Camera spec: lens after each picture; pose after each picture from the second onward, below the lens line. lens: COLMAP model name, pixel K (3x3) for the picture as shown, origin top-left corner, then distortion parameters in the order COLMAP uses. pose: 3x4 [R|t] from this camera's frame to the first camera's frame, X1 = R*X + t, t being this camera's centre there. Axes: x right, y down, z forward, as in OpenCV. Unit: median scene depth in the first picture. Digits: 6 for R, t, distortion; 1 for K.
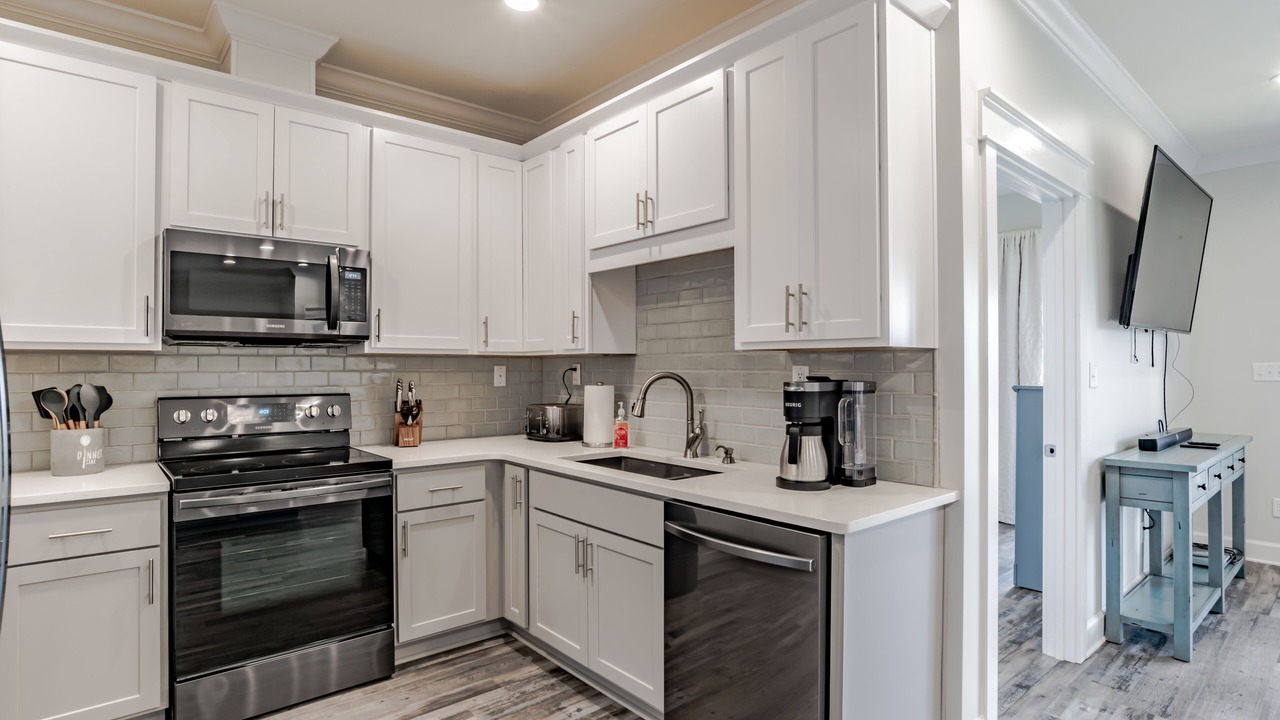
lens RADIAL K [[649.5, 0, 646.3], [0, 649.5, 362.8], [0, 0, 1]] dist [-0.041365, 0.014137]
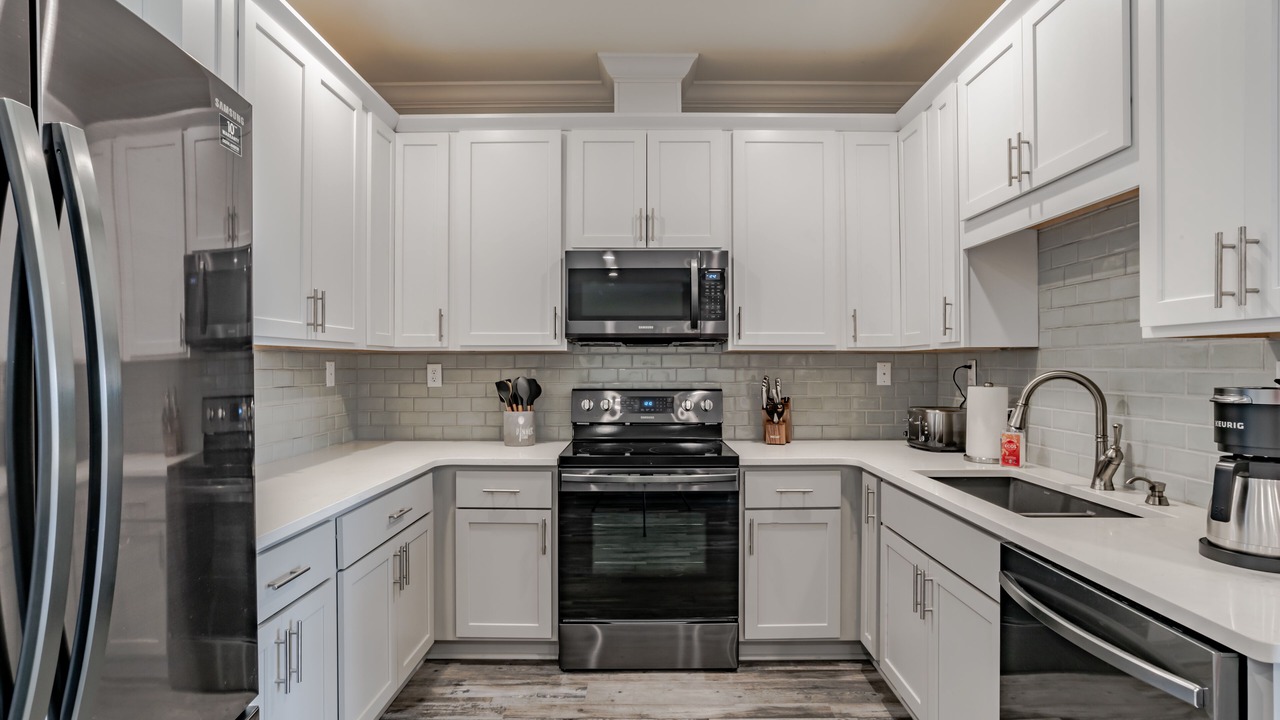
lens RADIAL K [[649.5, 0, 643.8], [0, 649.5, 362.1], [0, 0, 1]] dist [-0.041365, 0.014137]
pose [[0.754070, -0.001902, -0.656791, 0.153632], [0.004167, 0.999990, 0.001888, 0.000970], [0.656781, -0.004160, 0.754070, 0.135004]]
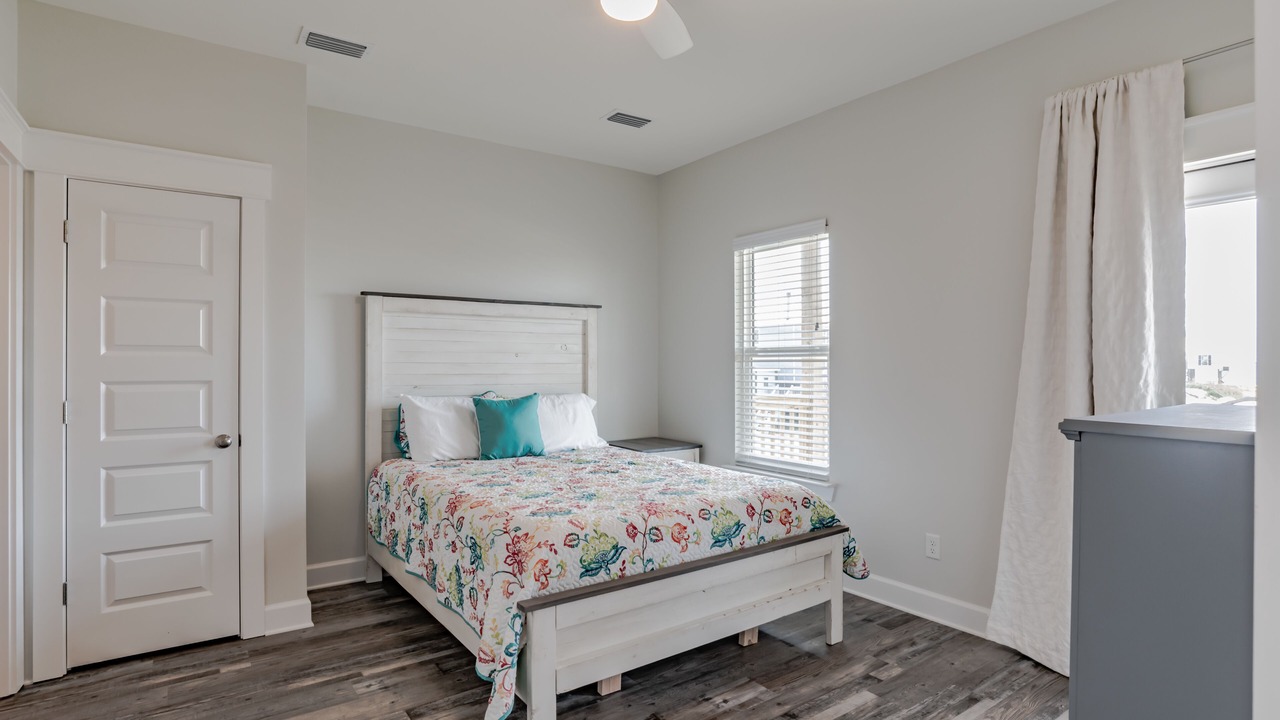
lens RADIAL K [[649.5, 0, 678.4], [0, 649.5, 364.7], [0, 0, 1]] dist [-0.041365, 0.014137]
pose [[0.999062, 0.001077, -0.043281, 0.544343], [-0.000774, 0.999975, 0.007022, 0.010249], [0.043287, -0.006982, 0.999038, 0.946717]]
